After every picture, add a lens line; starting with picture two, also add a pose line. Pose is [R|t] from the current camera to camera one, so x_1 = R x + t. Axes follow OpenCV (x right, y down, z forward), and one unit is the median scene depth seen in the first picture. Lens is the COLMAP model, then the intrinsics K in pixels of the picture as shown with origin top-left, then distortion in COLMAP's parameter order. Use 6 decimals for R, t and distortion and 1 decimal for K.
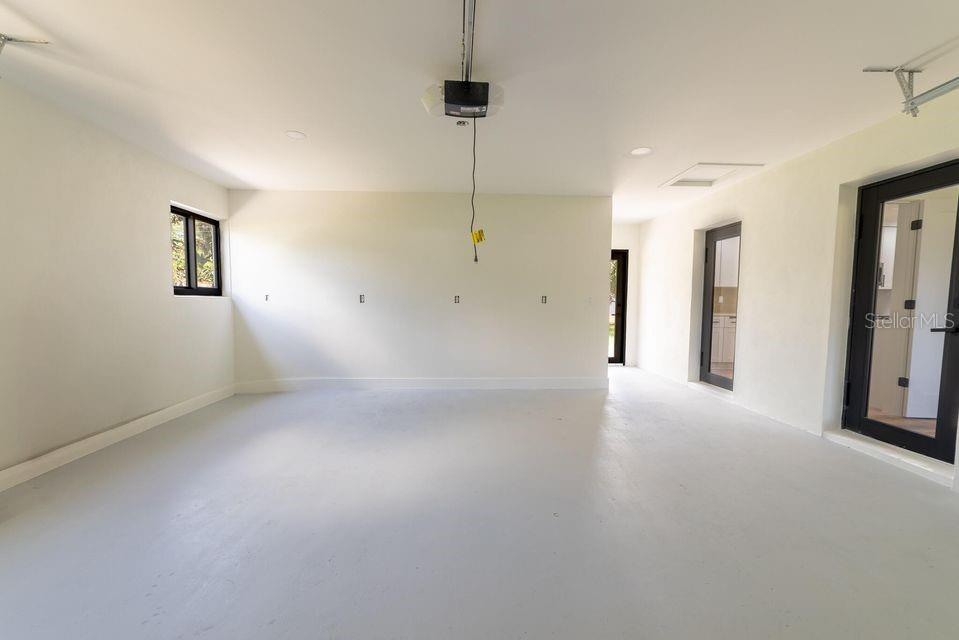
lens RADIAL K [[377.3, 0, 479.5], [0, 377.3, 320.0], [0, 0, 1]] dist [-0.001763, -0.000216]
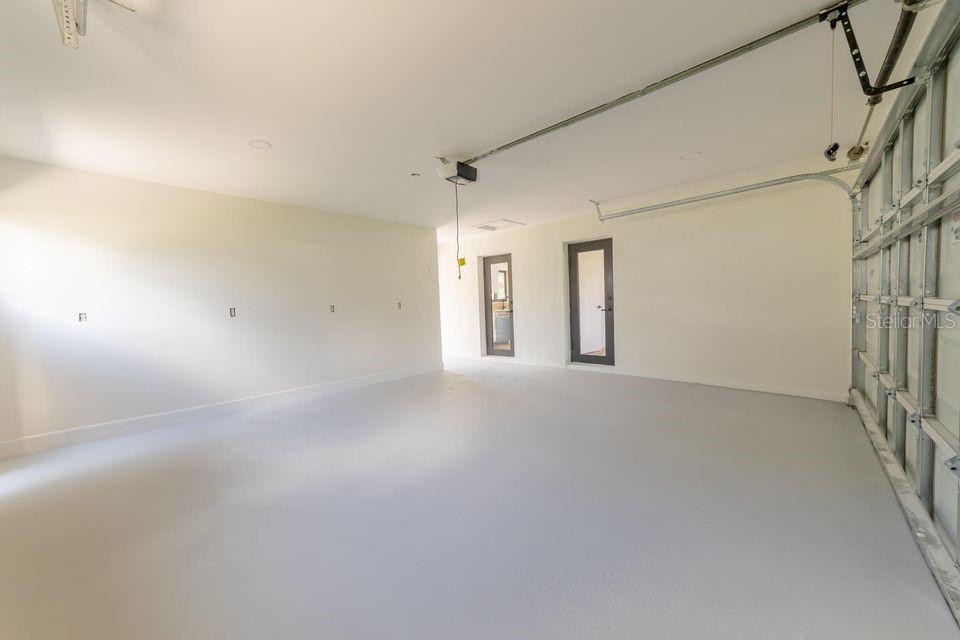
lens RADIAL K [[363.8, 0, 480.0], [0, 363.8, 320.0], [0, 0, 1]] dist [-0.001111, 0.005945]
pose [[0.708477, -0.066119, 0.702630, -0.540545], [0.079615, 0.996734, 0.013518, -0.002776], [-0.701229, 0.046363, 0.711427, -0.037628]]
